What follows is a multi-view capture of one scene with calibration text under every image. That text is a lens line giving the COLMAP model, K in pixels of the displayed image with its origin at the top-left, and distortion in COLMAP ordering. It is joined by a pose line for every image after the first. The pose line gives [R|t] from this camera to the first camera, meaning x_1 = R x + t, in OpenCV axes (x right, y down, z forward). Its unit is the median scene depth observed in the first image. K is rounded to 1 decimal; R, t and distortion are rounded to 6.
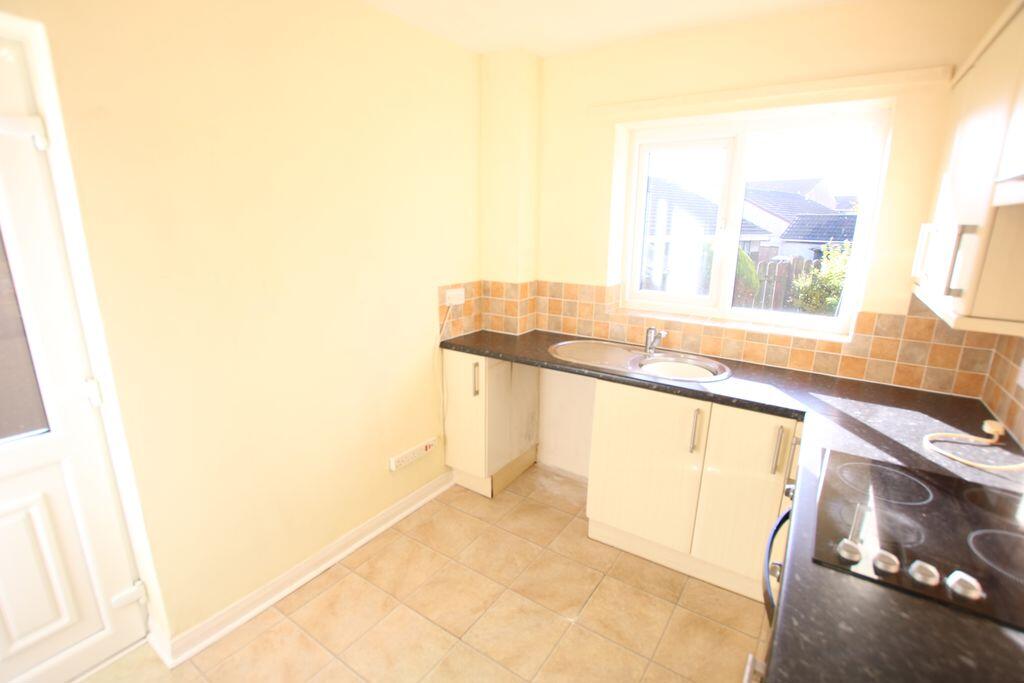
lens RADIAL K [[474.6, 0, 510.4], [0, 474.6, 343.2], [0, 0, 1]] dist [-0.024140, -0.000933]
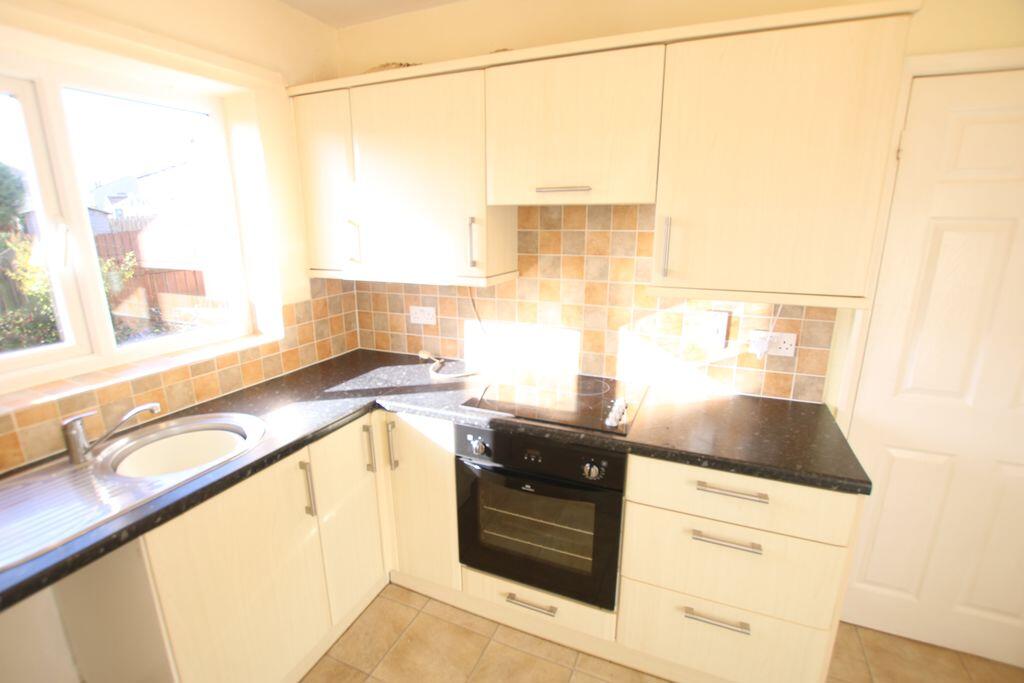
lens RADIAL K [[474.6, 0, 512.1], [0, 474.6, 344.4], [0, 0, 1]] dist [-0.024140, -0.000933]
pose [[-0.170855, -0.260868, 0.950135, -0.330182], [0.246522, 0.922325, 0.297562, -0.174566], [-0.953958, 0.285069, -0.093274, 0.659797]]
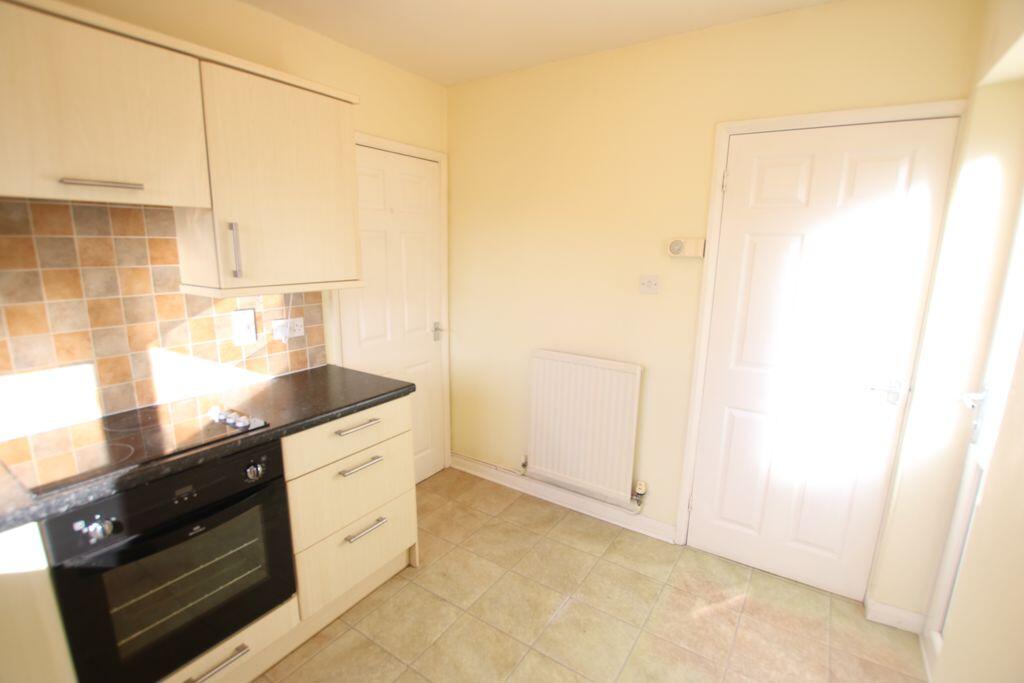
lens RADIAL K [[474.6, 0, 510.2], [0, 474.6, 343.8], [0, 0, 1]] dist [-0.024140, -0.000933]
pose [[-0.999644, -0.026617, 0.002025, -0.116039], [-0.022985, 0.896822, 0.441794, -0.248064], [-0.013575, 0.441590, -0.897114, 1.056941]]
